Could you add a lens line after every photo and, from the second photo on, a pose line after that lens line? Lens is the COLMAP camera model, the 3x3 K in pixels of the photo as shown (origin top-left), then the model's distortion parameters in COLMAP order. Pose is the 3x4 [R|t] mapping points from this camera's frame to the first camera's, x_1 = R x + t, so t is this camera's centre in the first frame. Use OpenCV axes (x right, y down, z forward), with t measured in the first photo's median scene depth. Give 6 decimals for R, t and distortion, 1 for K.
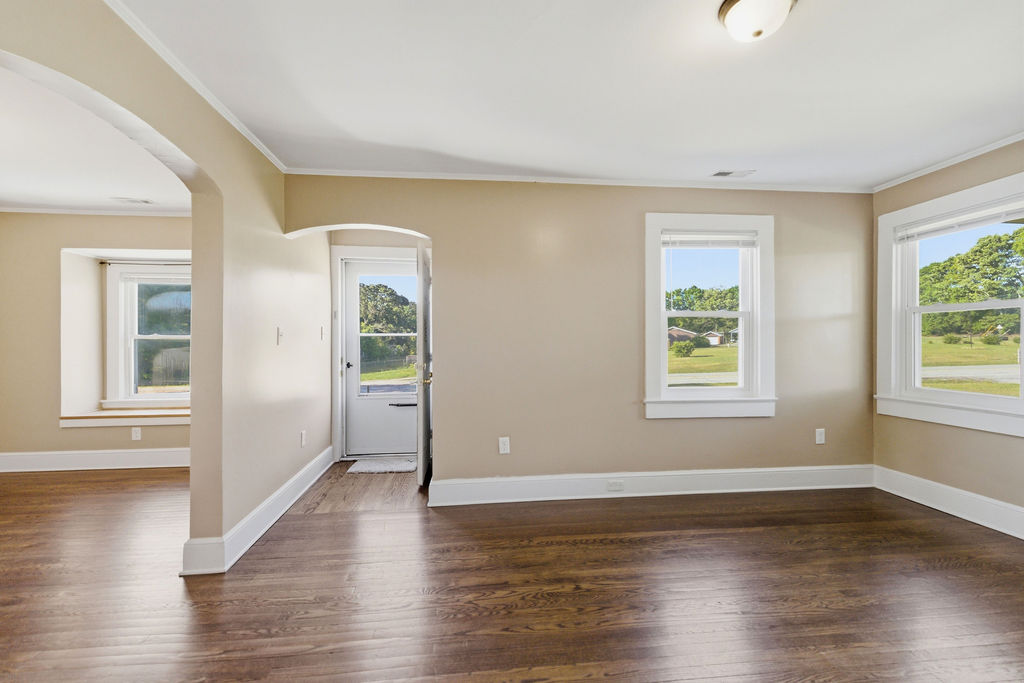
lens RADIAL K [[428.6, 0, 512.0], [0, 428.6, 341.5], [0, 0, 1]] dist [0.003847, -0.000062]
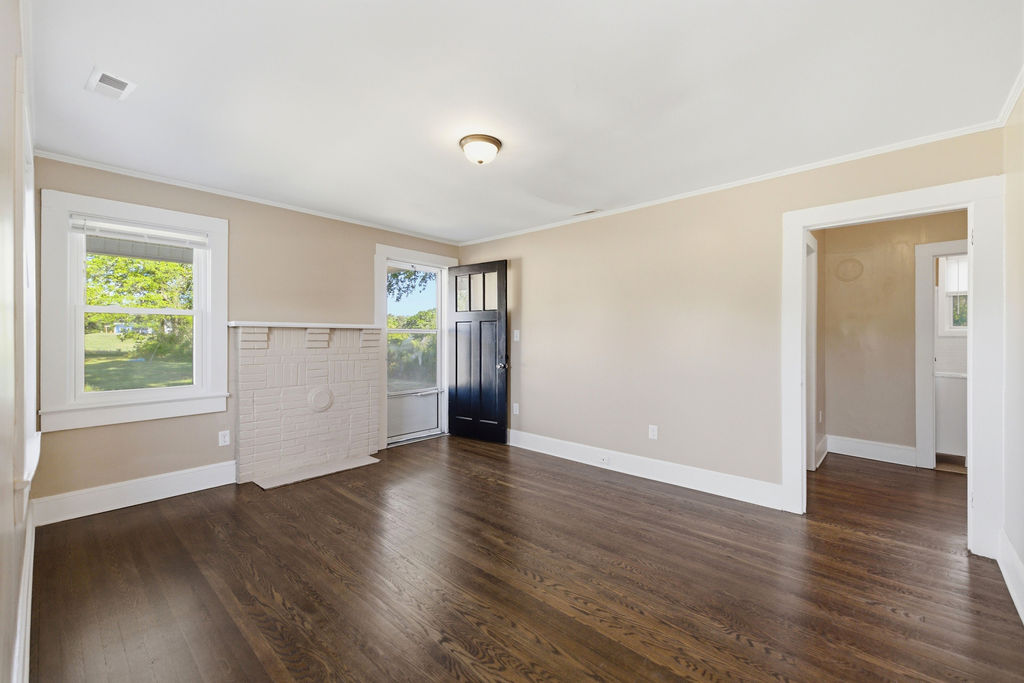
lens RADIAL K [[426.0, 0, 512.0], [0, 426.0, 341.5], [0, 0, 1]] dist [0.000616, -0.000124]
pose [[-0.662598, -0.004835, 0.748959, -0.373578], [0.002199, 0.999962, 0.008401, -0.009495], [-0.748972, 0.007214, -0.662563, 0.978147]]
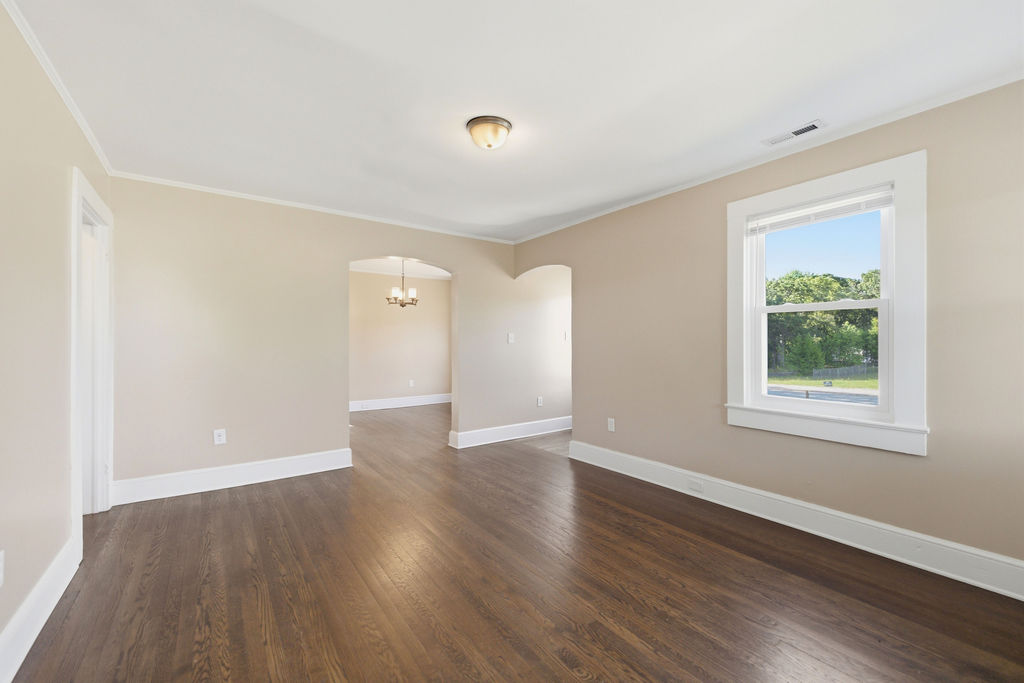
lens RADIAL K [[426.0, 0, 512.0], [0, 426.0, 341.5], [0, 0, 1]] dist [0.000616, -0.000124]
pose [[0.491618, 0.001122, -0.870810, 0.956143], [-0.003501, 0.999994, -0.000688, 0.002326], [0.870804, 0.003387, 0.491619, 0.144740]]
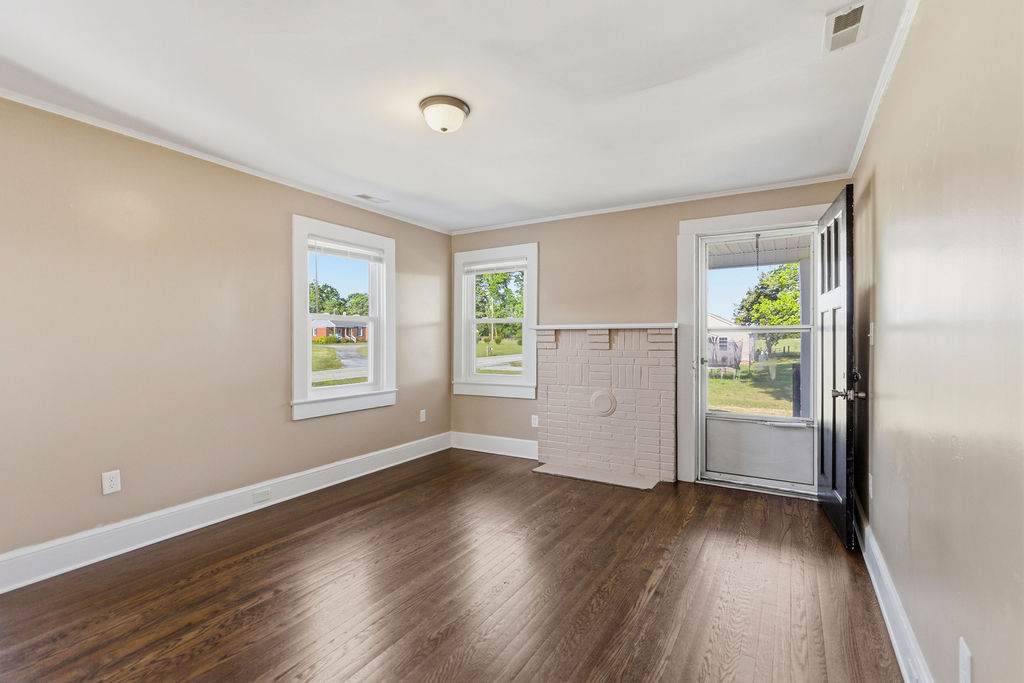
lens RADIAL K [[456.5, 0, 512.0], [0, 456.5, 341.5], [0, 0, 1]] dist [0.002666, 0.000135]
pose [[0.602978, -0.000107, 0.797758, -0.245461], [-0.000120, 1.000000, 0.000225, -0.004263], [-0.797758, -0.000231, 0.602978, -0.049164]]
